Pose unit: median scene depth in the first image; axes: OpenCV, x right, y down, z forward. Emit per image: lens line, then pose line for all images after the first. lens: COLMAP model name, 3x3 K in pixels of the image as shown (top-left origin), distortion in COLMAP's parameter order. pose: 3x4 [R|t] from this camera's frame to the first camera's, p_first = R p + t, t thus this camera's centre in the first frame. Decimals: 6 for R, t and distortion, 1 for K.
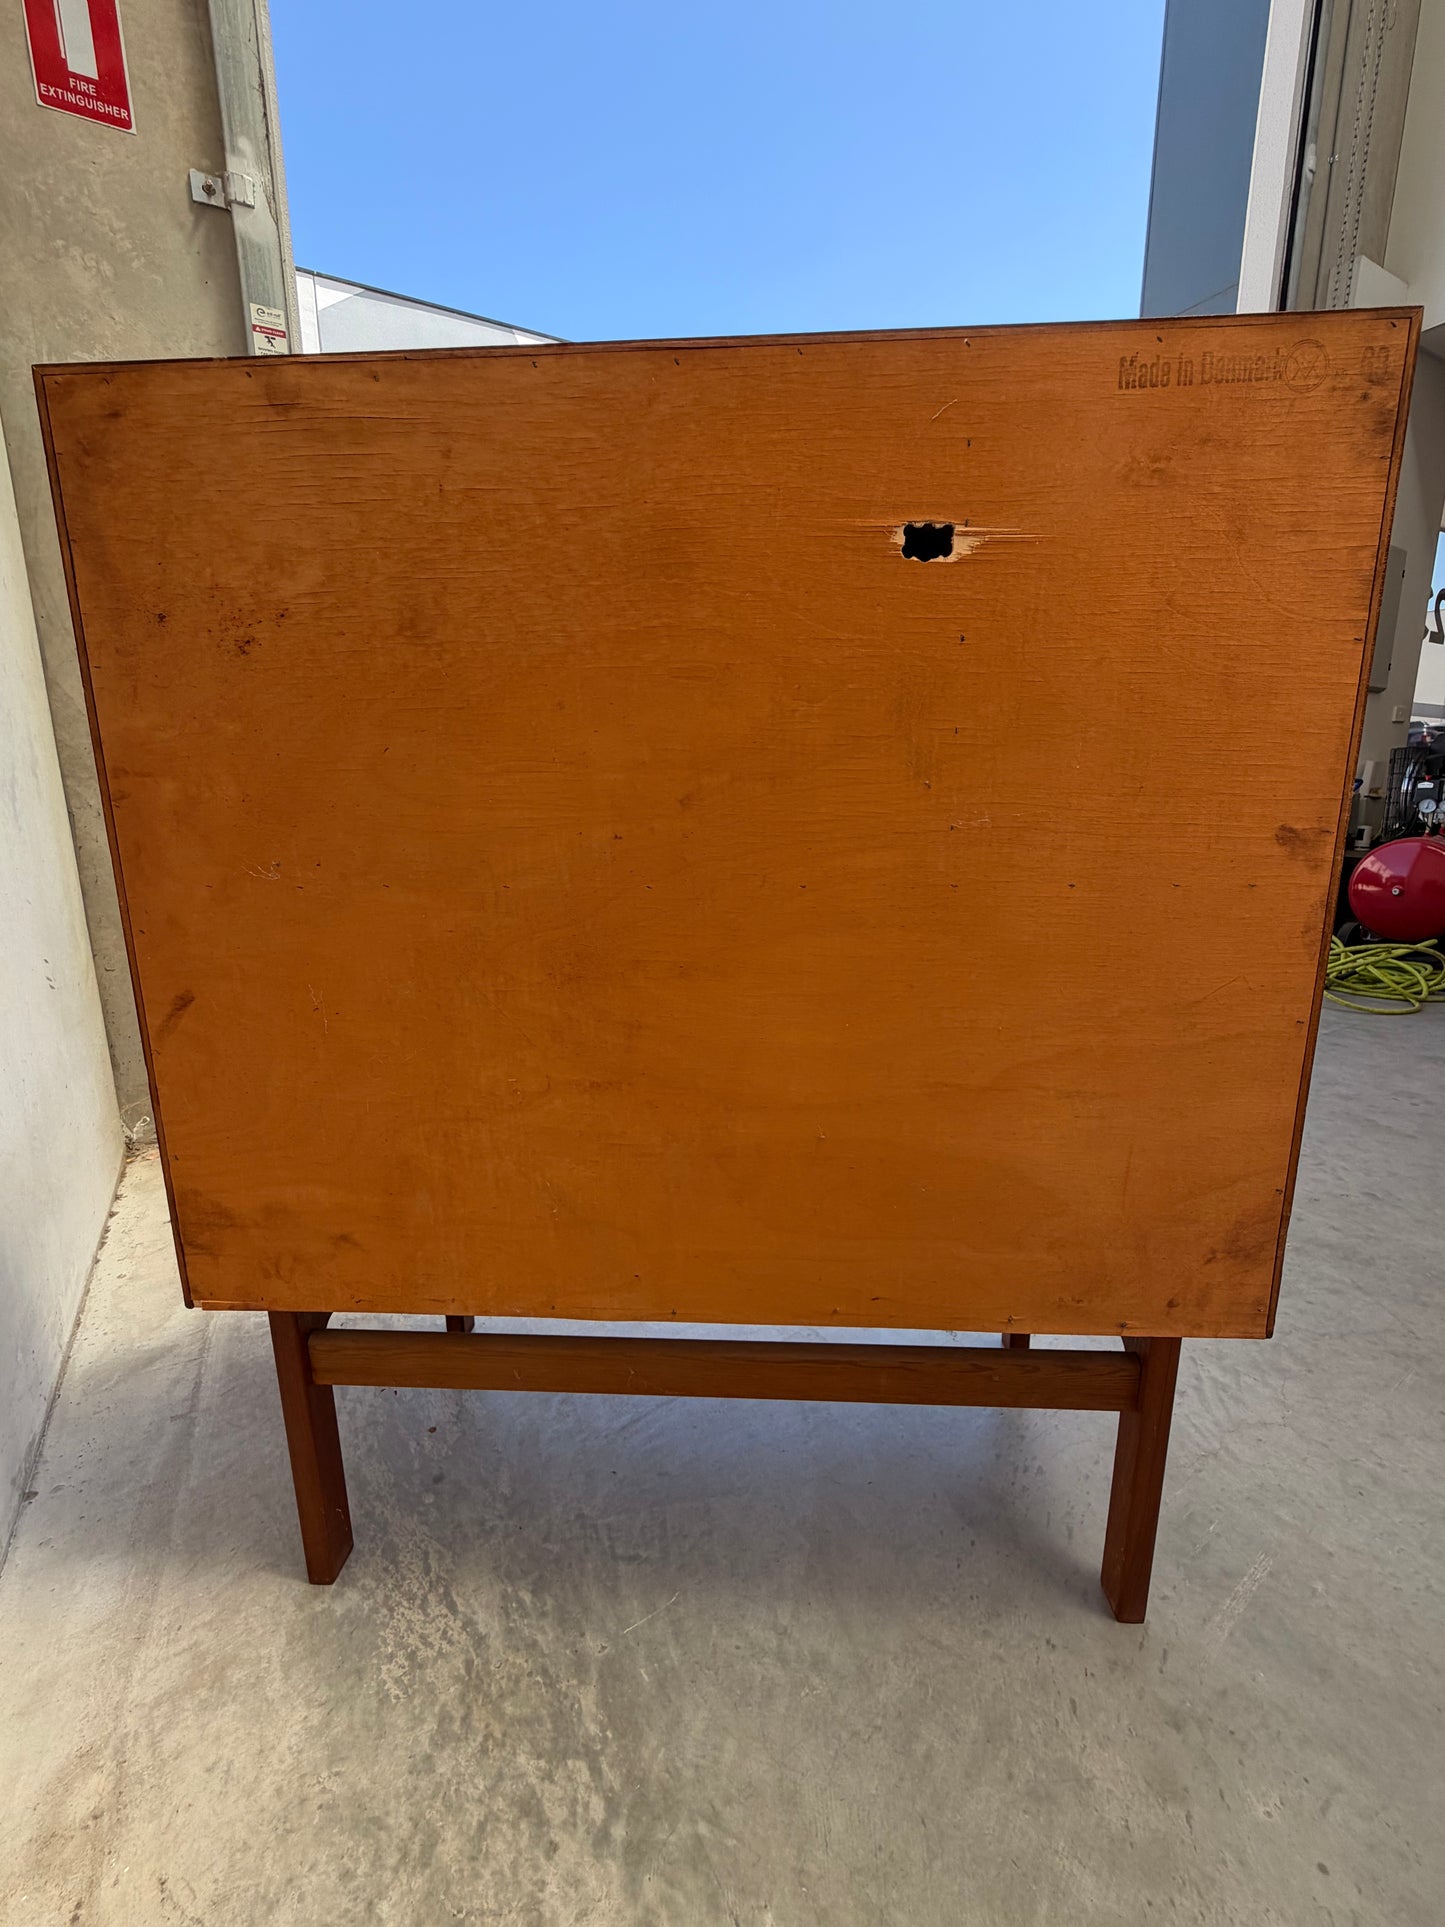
lens RADIAL K [[818.4, 0, 722.5], [0, 818.4, 963.5], [0, 0, 1]] dist [-0.000447, 0.000249]
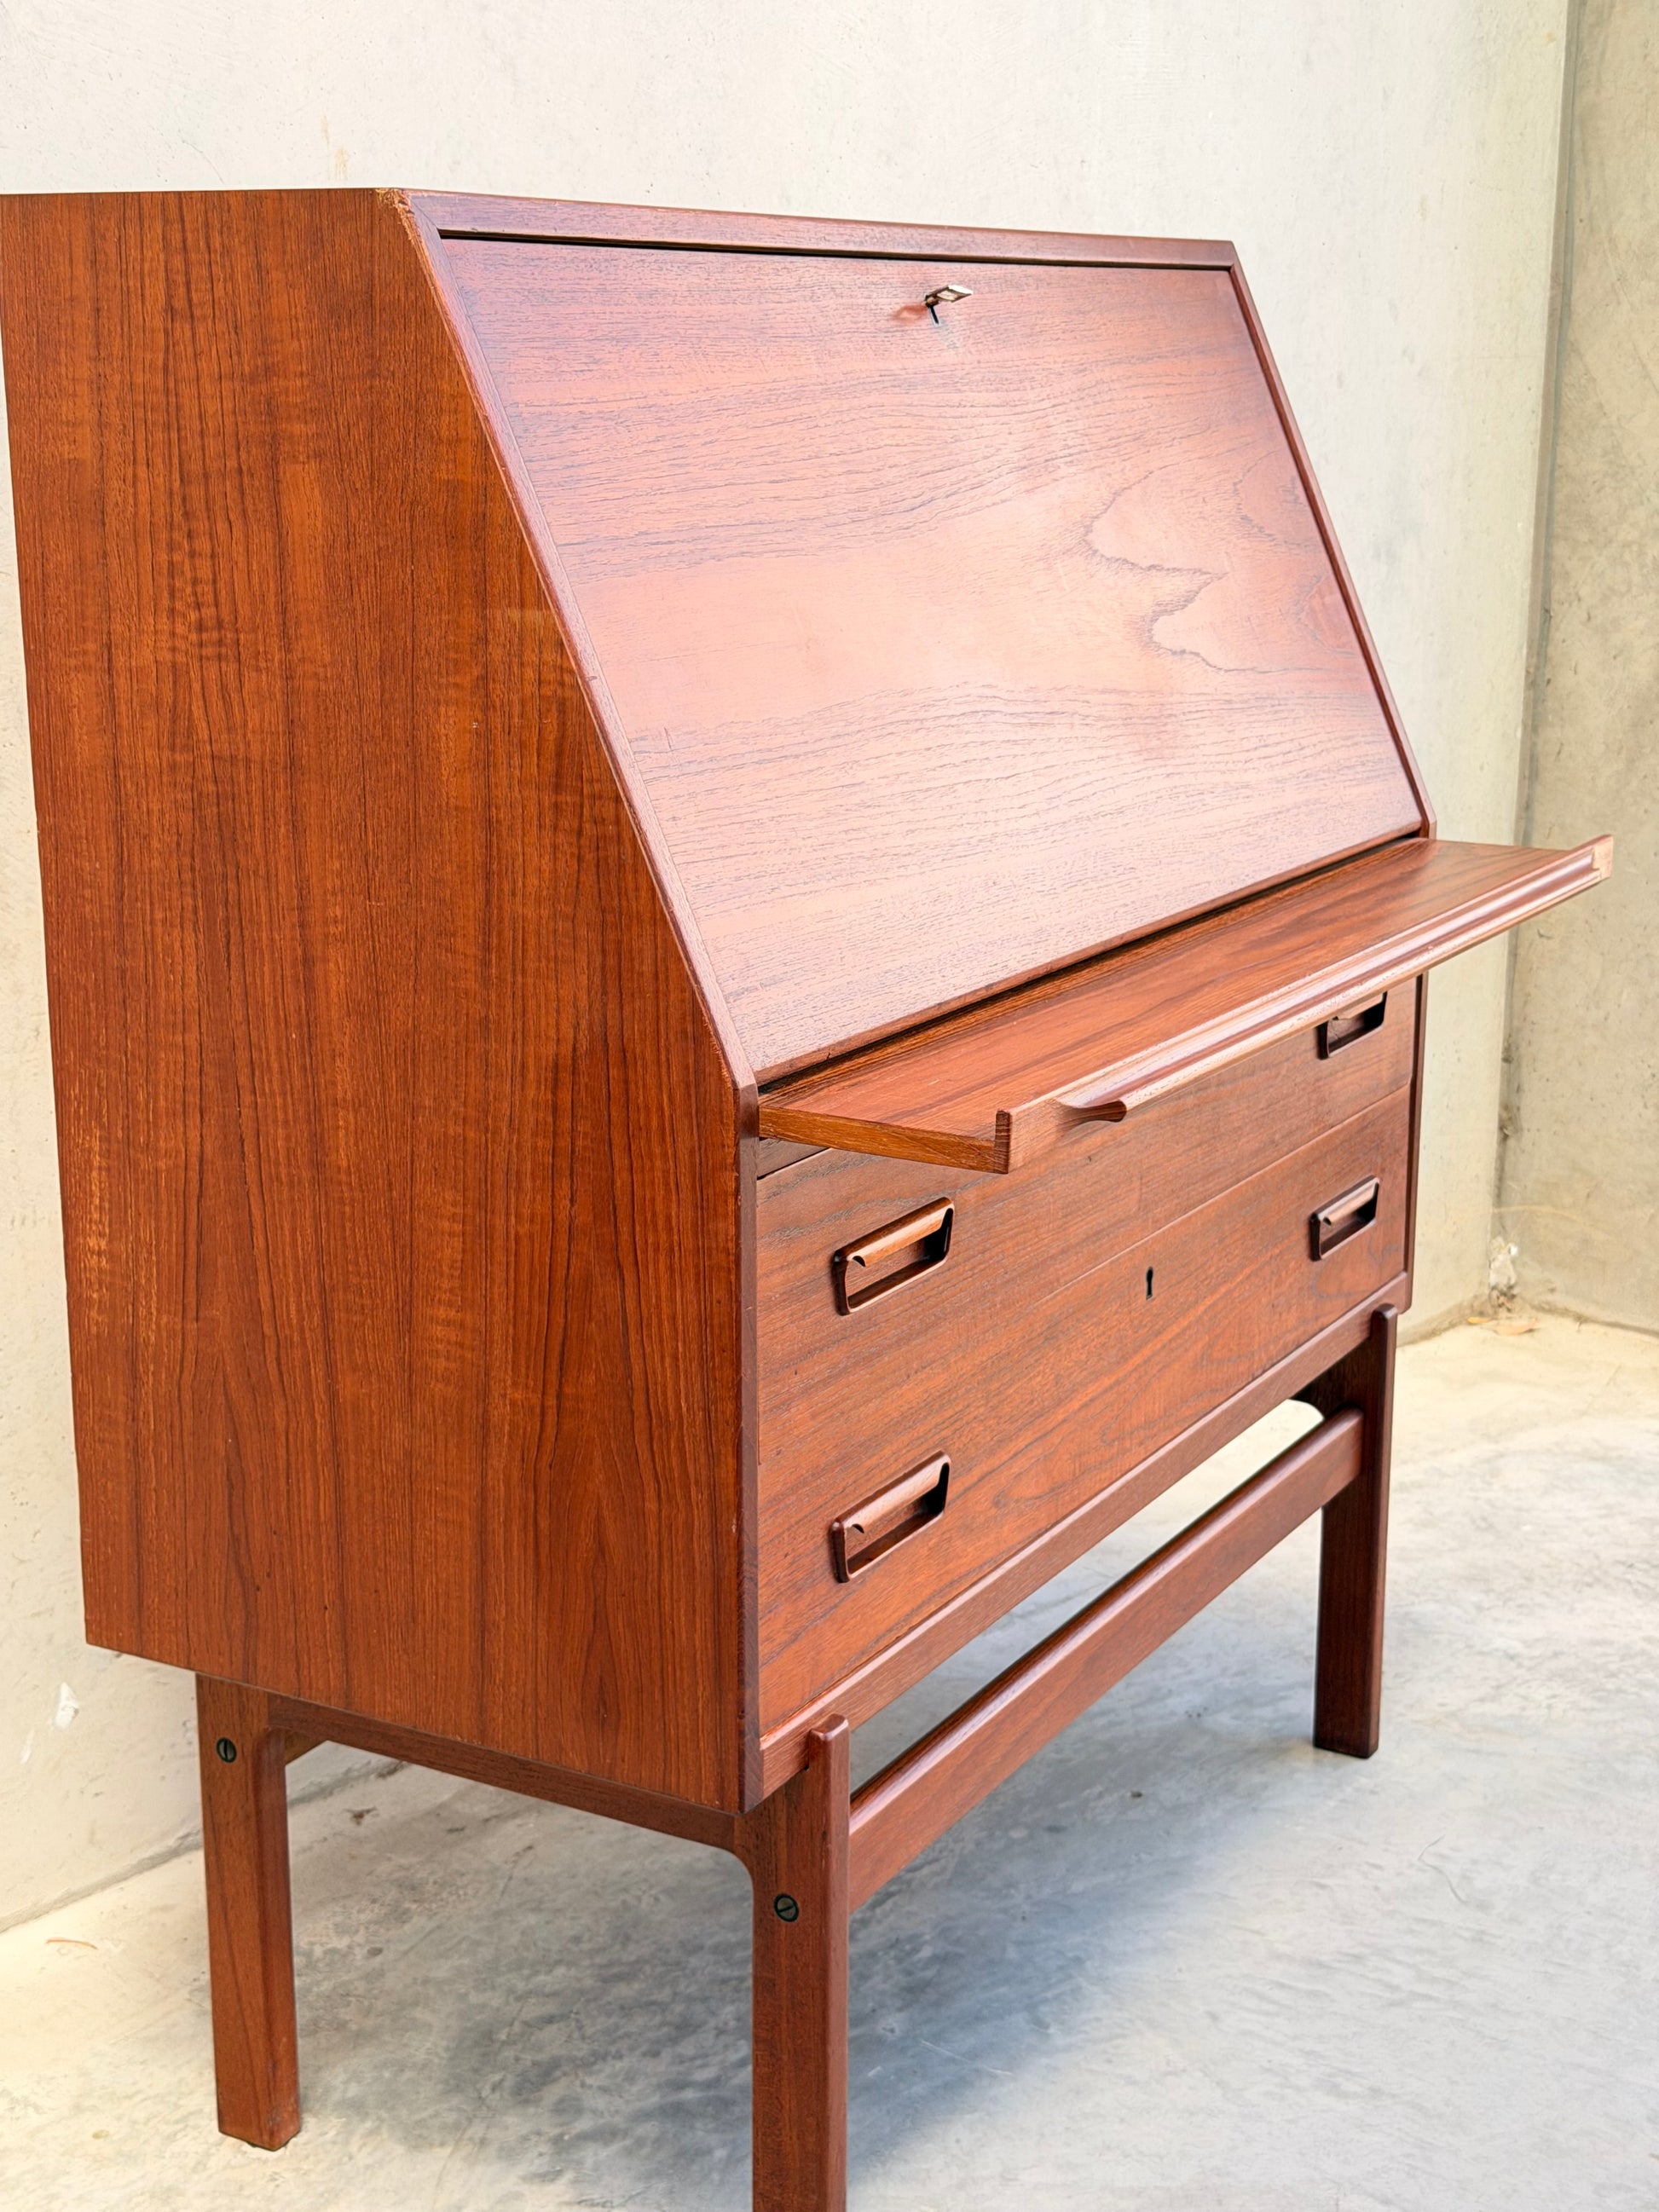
lens RADIAL K [[3098.2, 0, 833.2], [0, 3098.2, 1120.7], [0, 0, 1]] dist [0.187842, -0.405845]
pose [[0.296251, 0.243143, -0.923643, 2.292243], [-0.199139, 0.961525, 0.189243, -0.399666], [0.934120, 0.127870, 0.333272, 0.007909]]
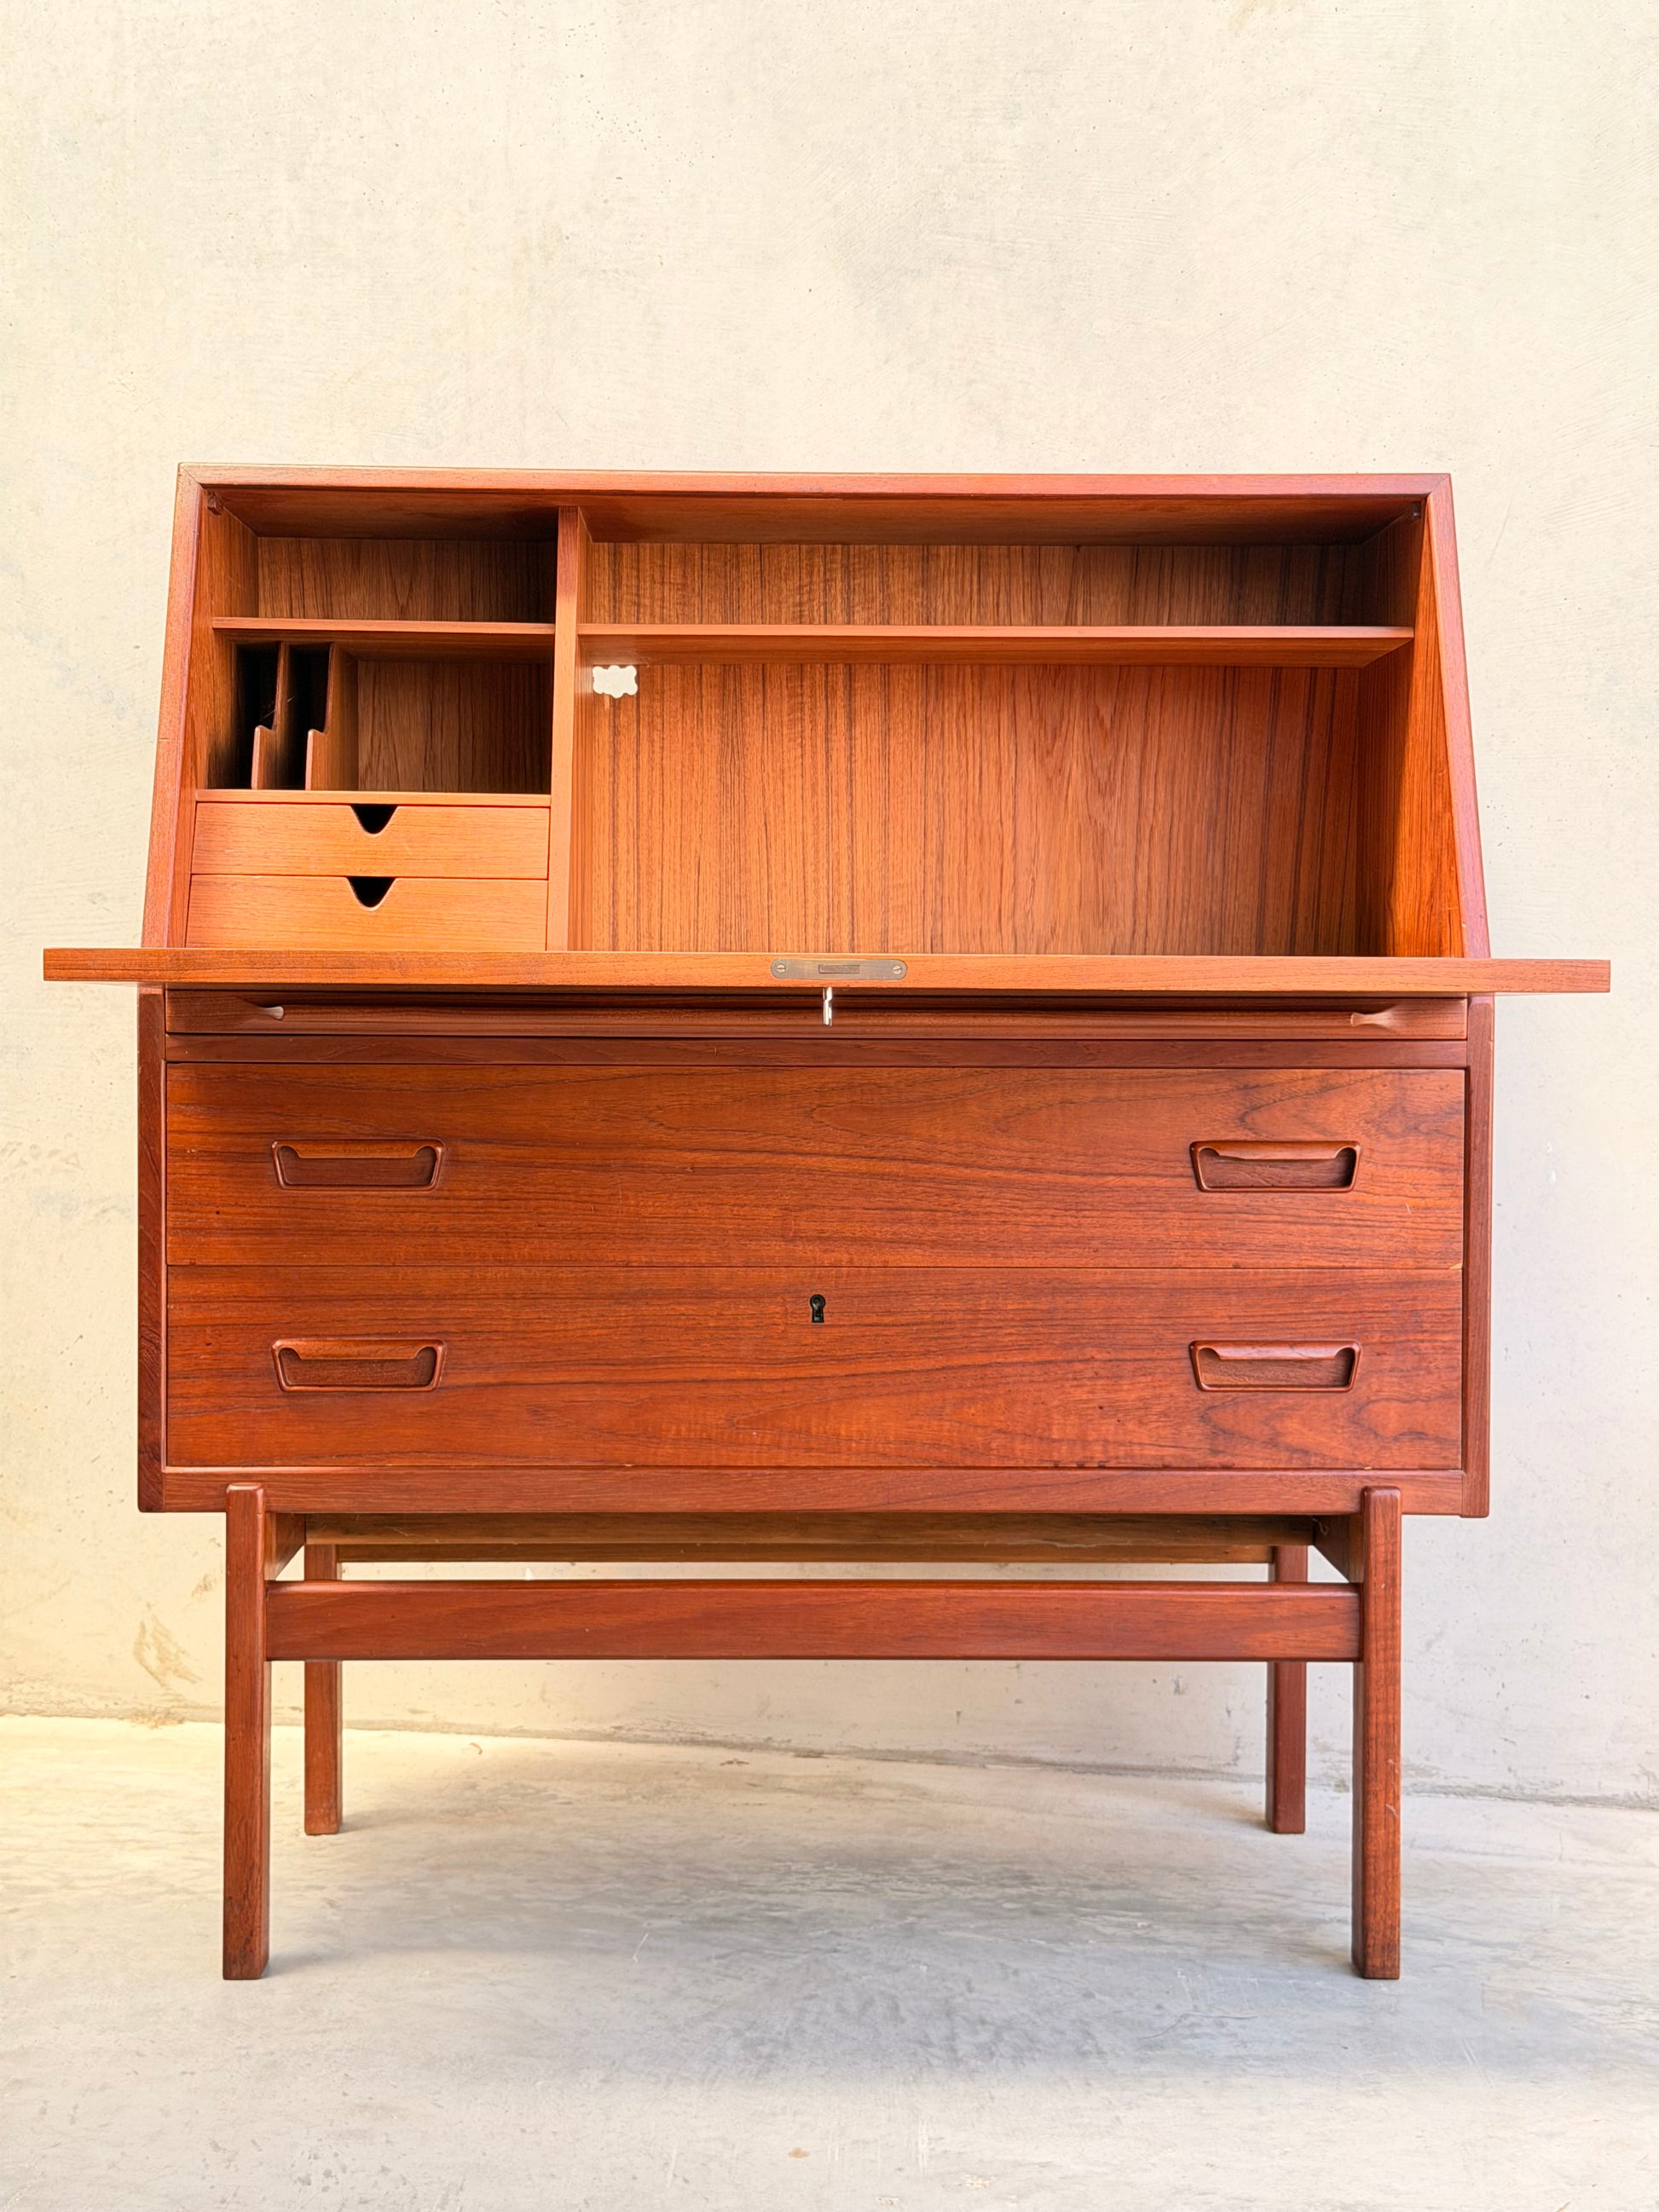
lens RADIAL K [[3082.1, 0, 810.8], [0, 3082.1, 1116.6], [0, 0, 1]] dist [0.192233, -0.431900]
pose [[-0.666809, 0.035453, -0.744385, 2.248854], [-0.152052, 0.971383, 0.182470, -0.575482], [0.729552, 0.234858, -0.642336, 3.259994]]
